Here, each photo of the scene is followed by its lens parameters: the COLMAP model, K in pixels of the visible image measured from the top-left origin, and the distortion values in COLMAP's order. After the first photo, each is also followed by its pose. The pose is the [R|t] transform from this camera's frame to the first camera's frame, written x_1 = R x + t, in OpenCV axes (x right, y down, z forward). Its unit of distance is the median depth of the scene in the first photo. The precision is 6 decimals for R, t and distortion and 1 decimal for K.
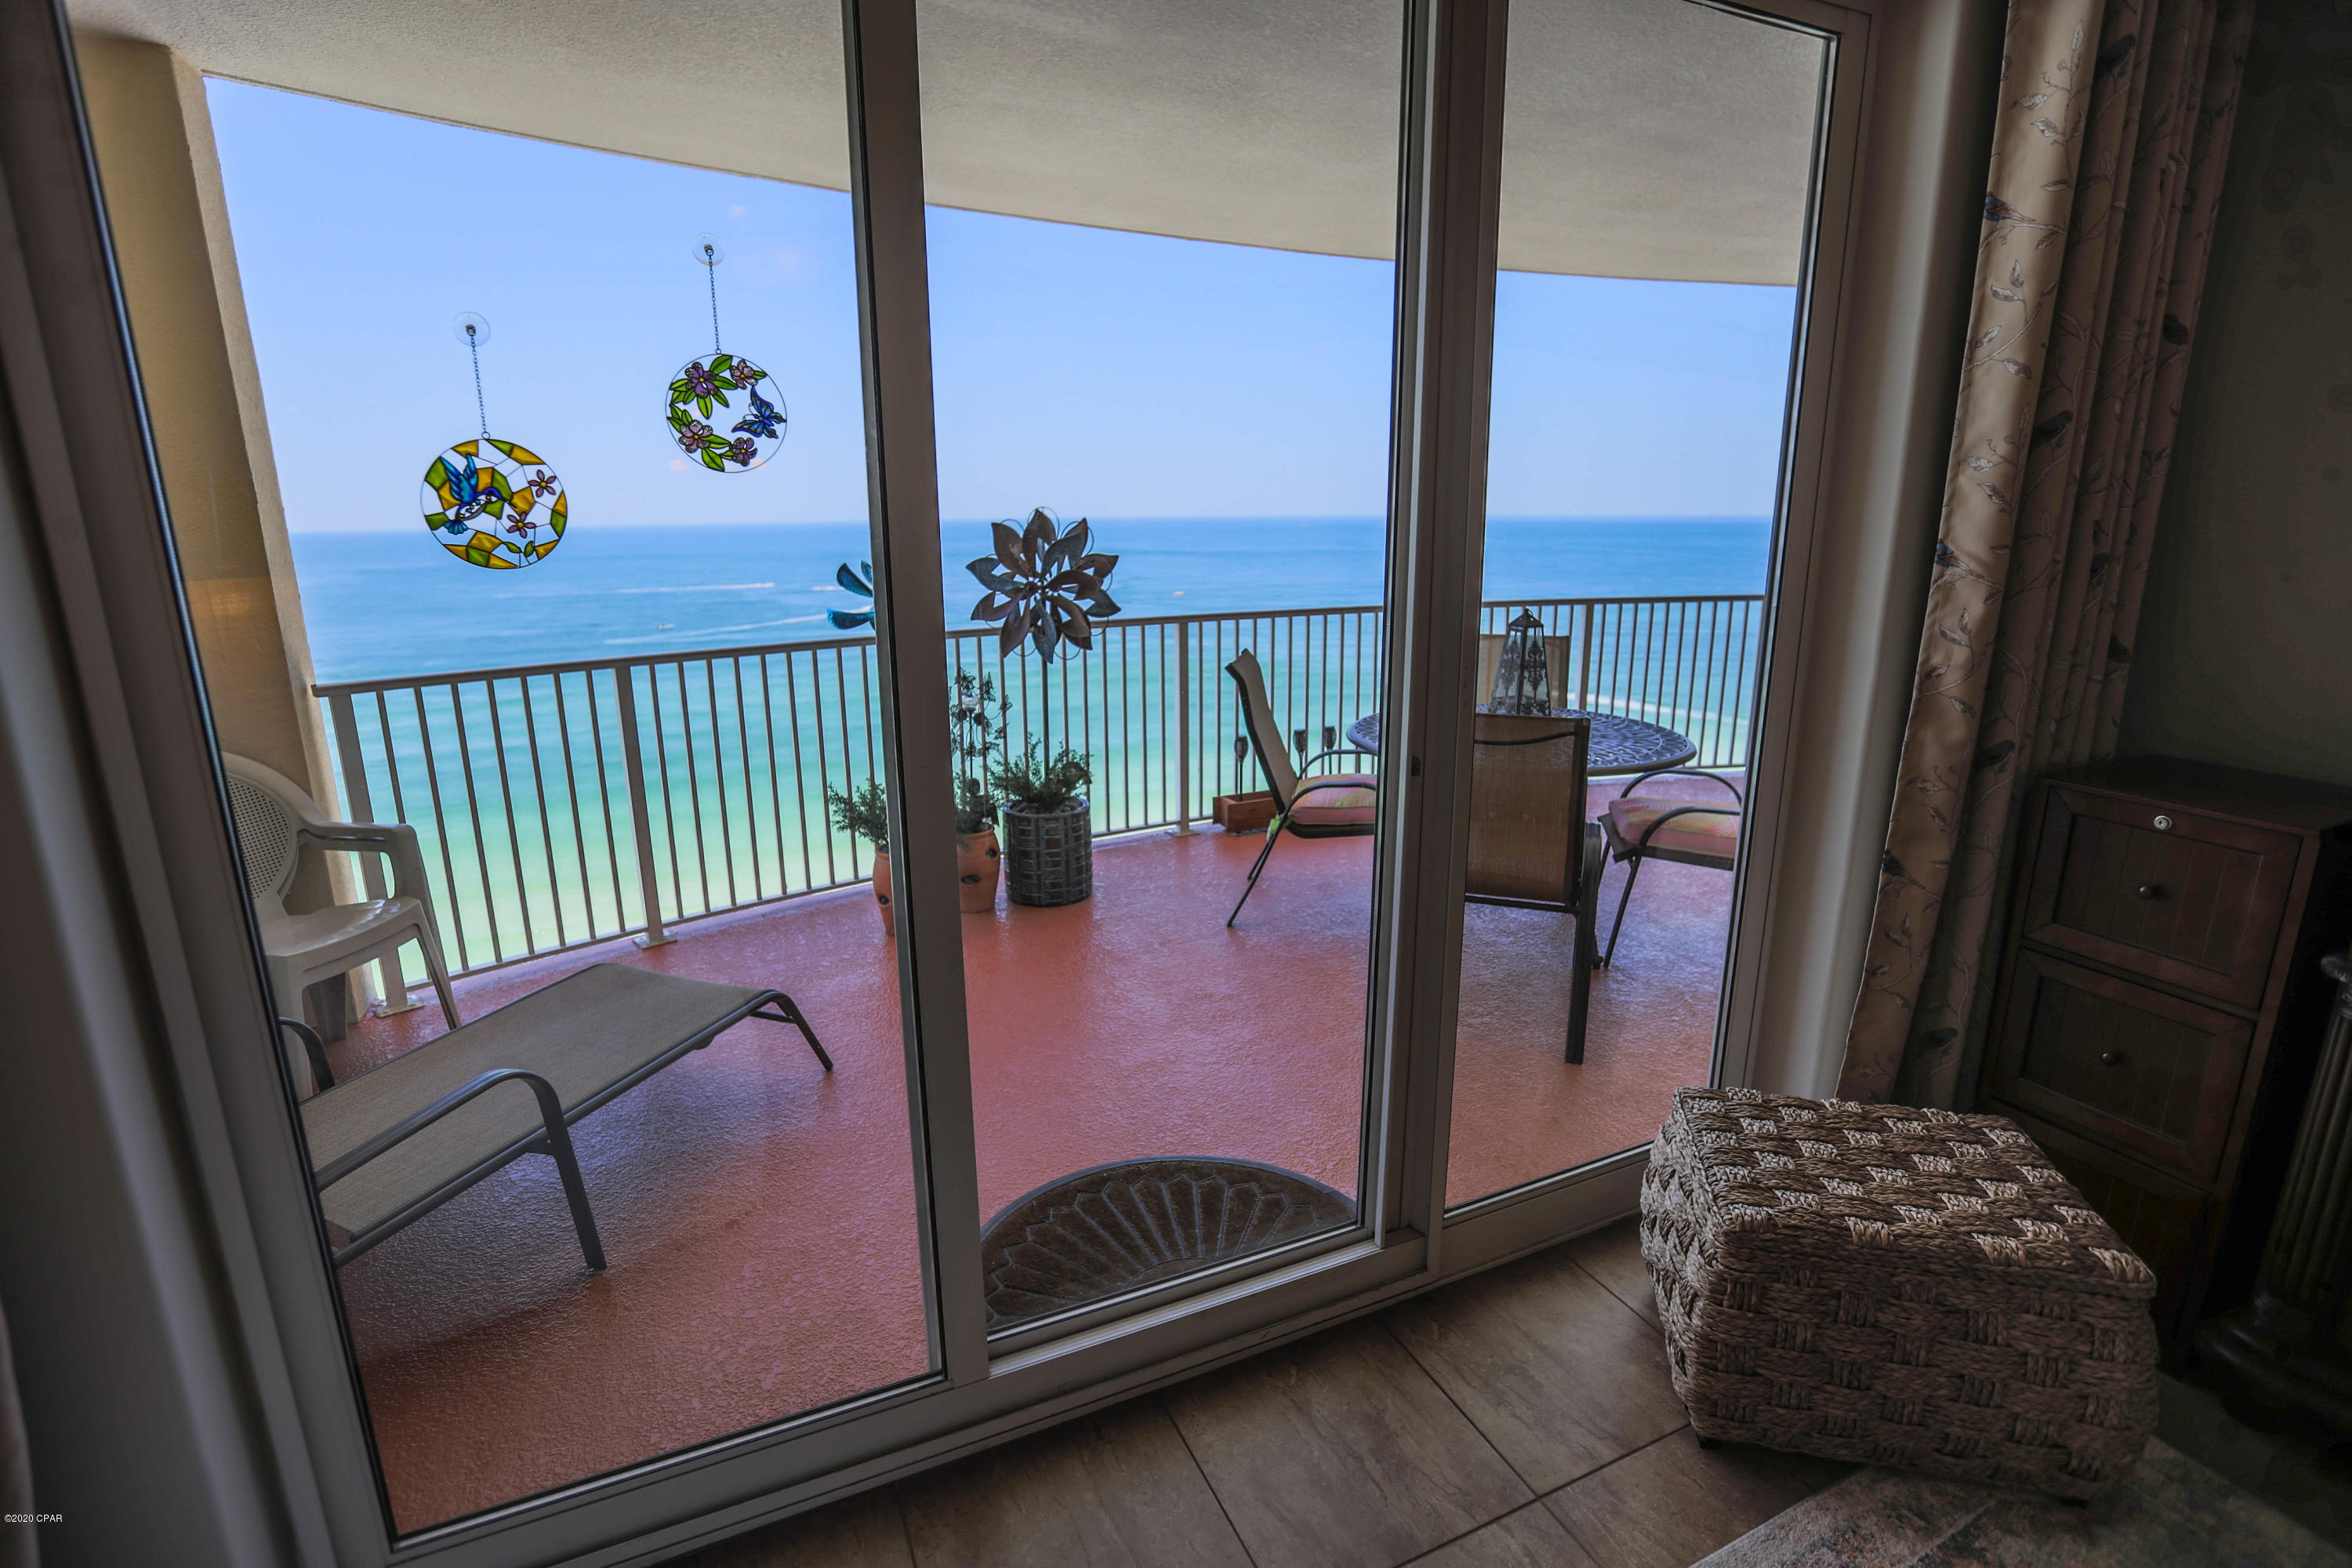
lens RADIAL K [[1081.4, 0, 1169.8], [0, 1081.4, 785.0], [0, 0, 1]] dist [-0.047321, 0.017256]
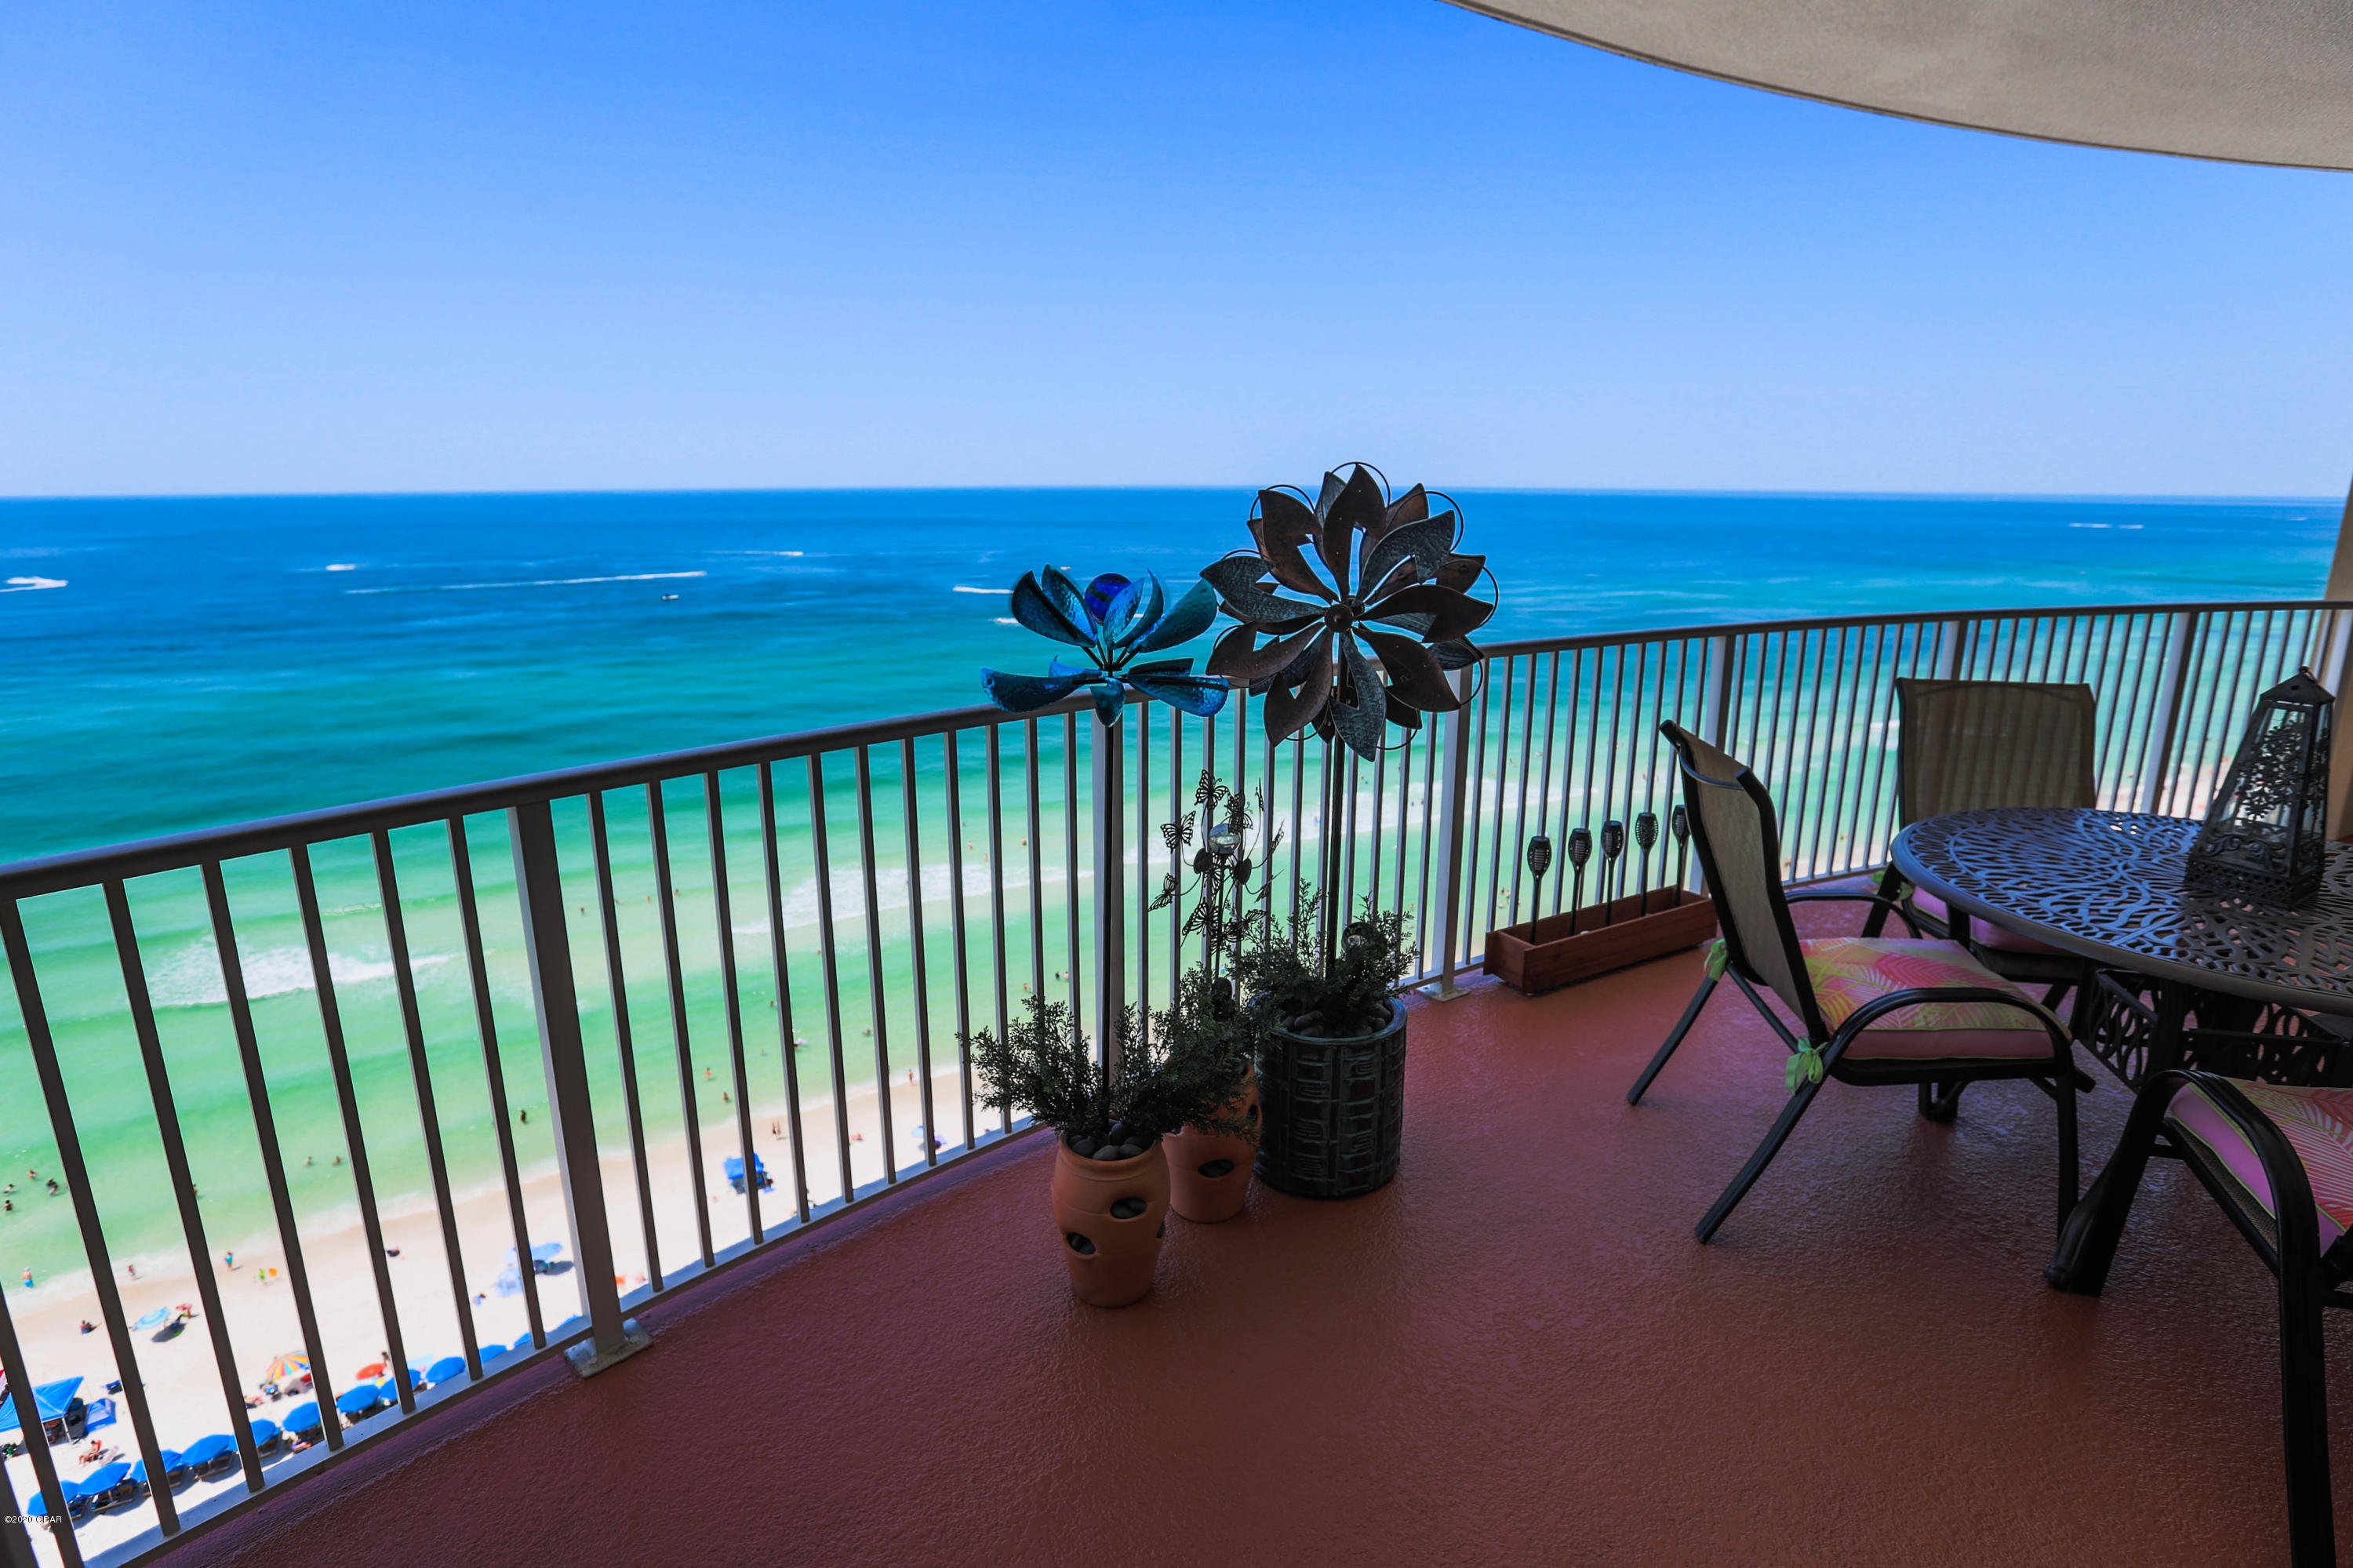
lens RADIAL K [[1162.9, 0, 1176.5], [0, 1162.9, 784.0], [0, 0, 1]] dist [-0.042250, 0.000163]
pose [[0.997604, -0.015571, 0.067413, -0.242738], [0.015894, 0.999865, -0.004253, -0.099671], [-0.067338, 0.005314, 0.997716, 0.442799]]
